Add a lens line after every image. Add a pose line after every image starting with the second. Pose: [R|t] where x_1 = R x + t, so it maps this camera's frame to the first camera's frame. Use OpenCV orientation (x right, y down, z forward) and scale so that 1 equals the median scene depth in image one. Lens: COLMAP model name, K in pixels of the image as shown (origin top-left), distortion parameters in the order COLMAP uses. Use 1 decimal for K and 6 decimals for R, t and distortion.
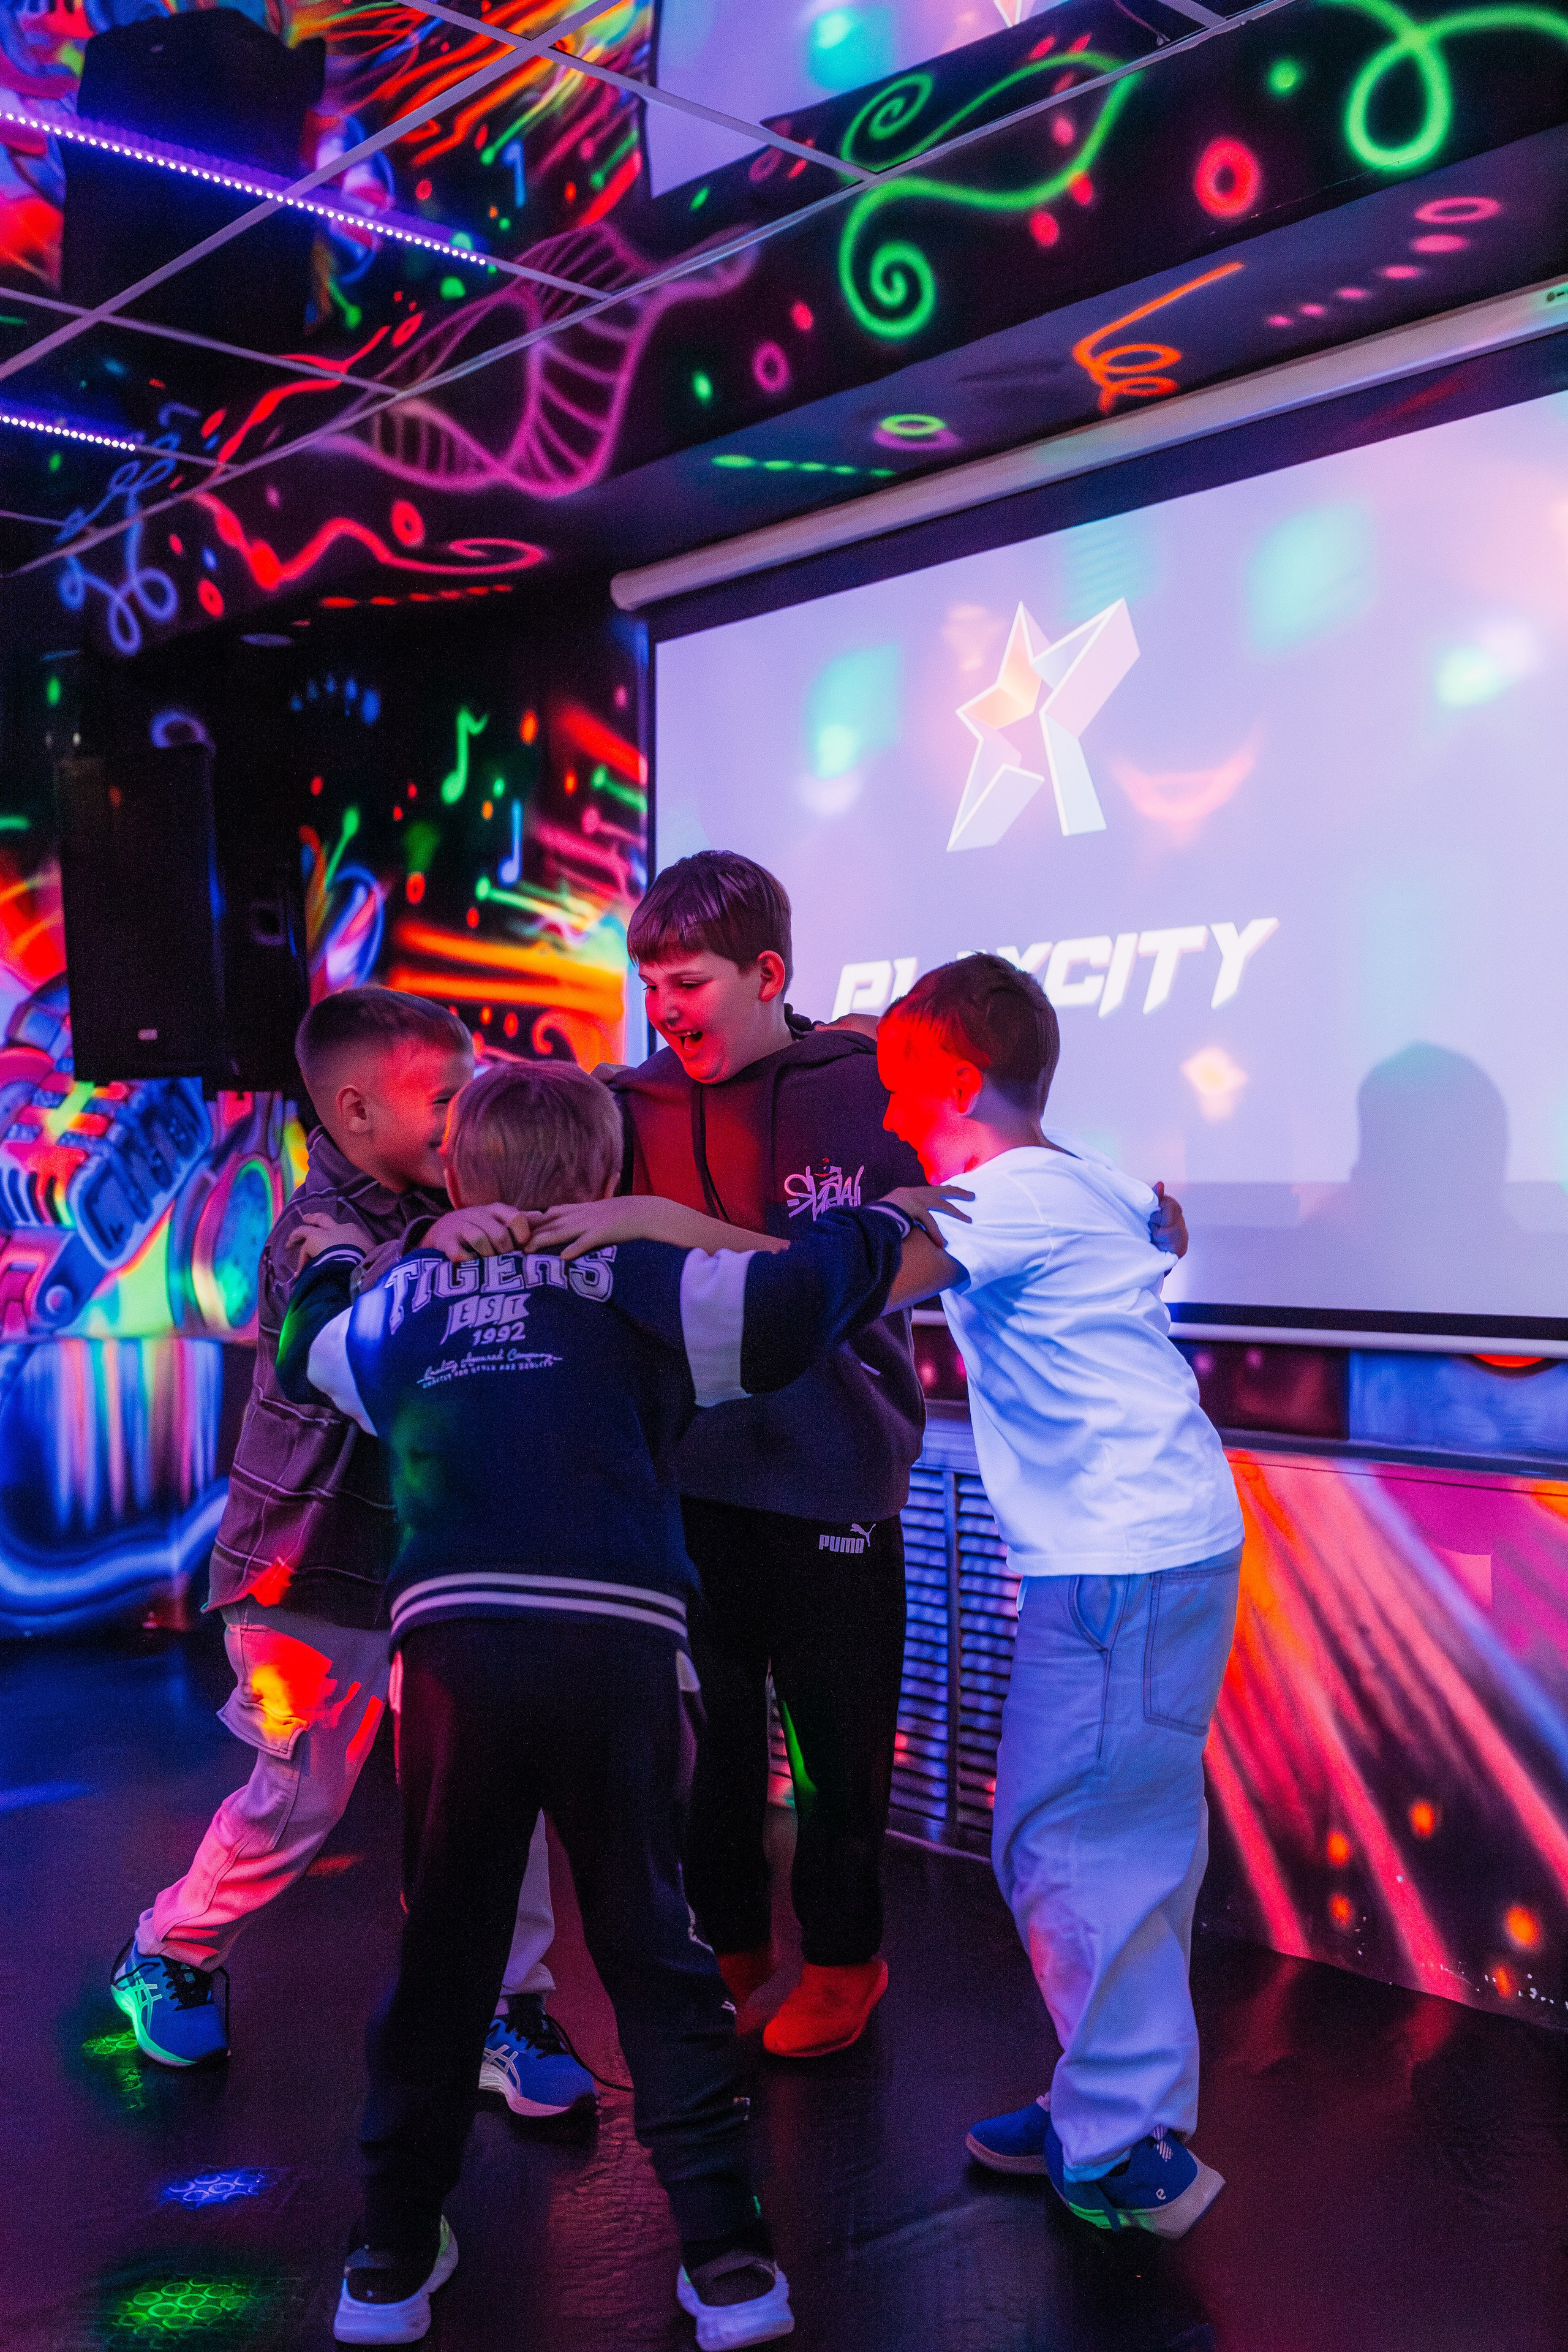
lens RADIAL K [[2338.4, 0, 798.1], [0, 2338.4, 1174.7], [0, 0, 1]] dist [-0.039613, 0.000000]
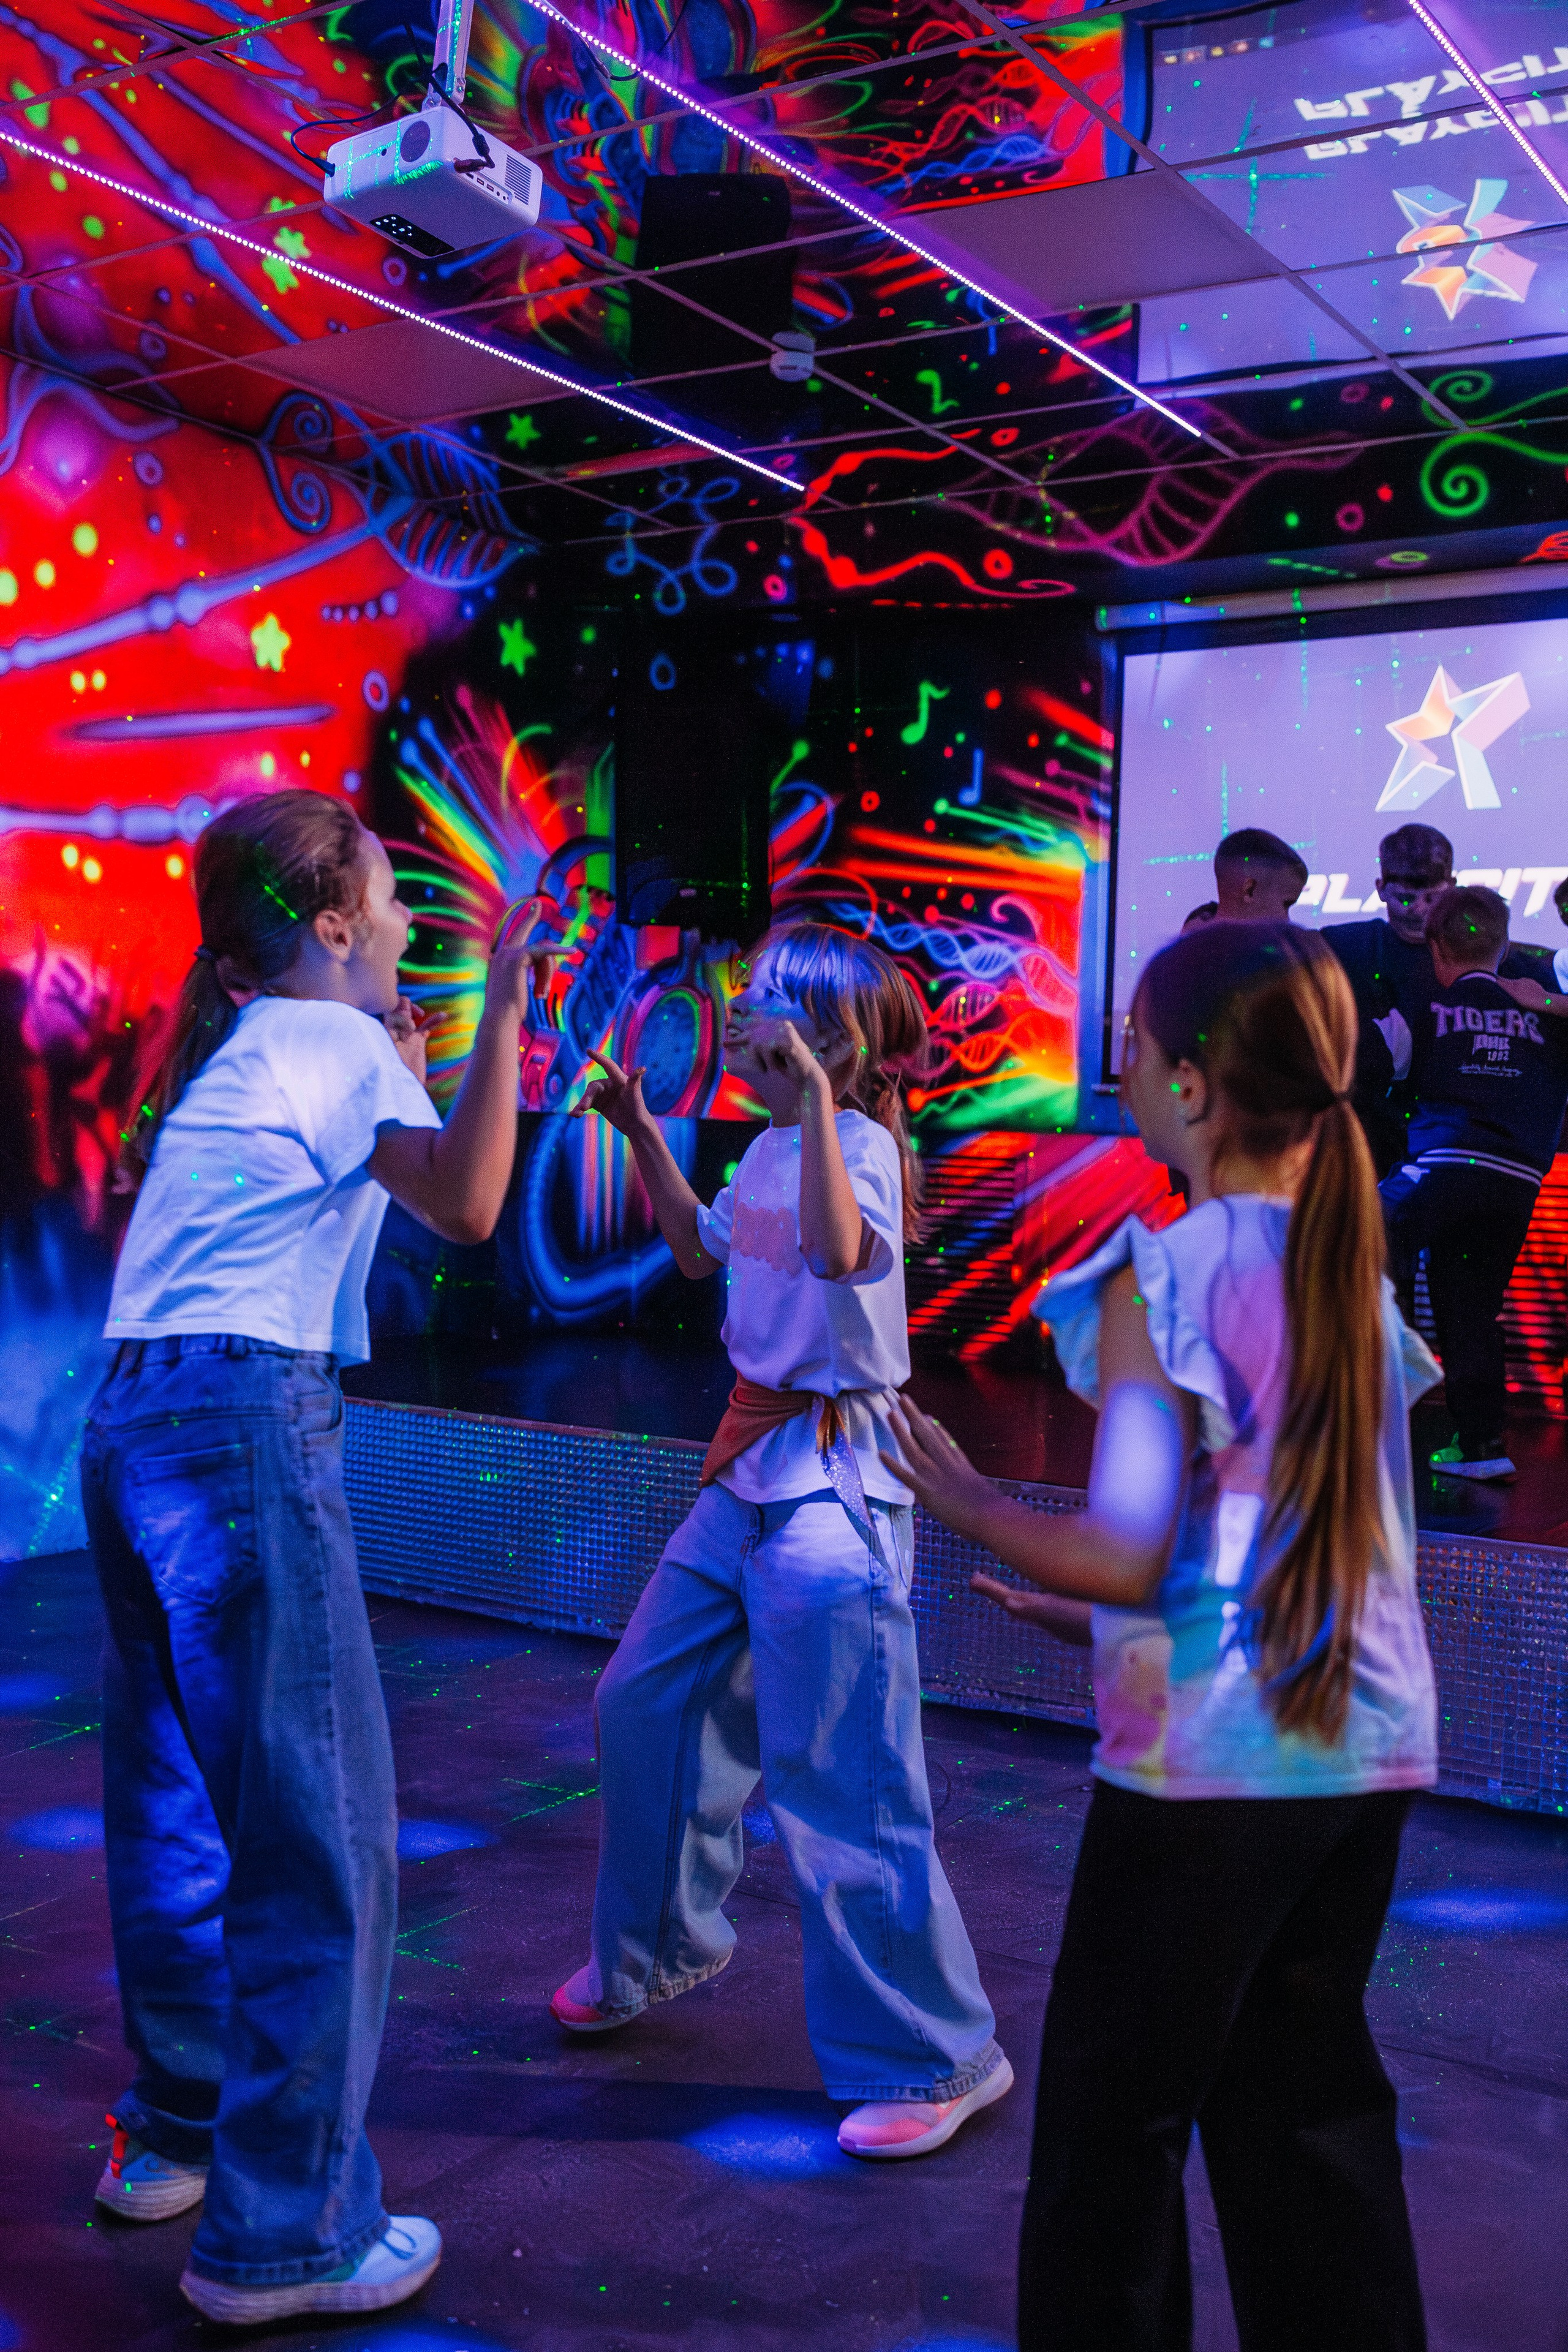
lens RADIAL K [[2338.4, 0, 766.7], [0, 2338.4, 1174.8], [0, 0, 1]] dist [-0.039613, 0.000000]
pose [[0.963424, 0.027861, 0.266528, -0.654694], [-0.037096, 0.998871, 0.029679, 0.070958], [-0.265400, -0.038481, 0.963370, -0.400170]]
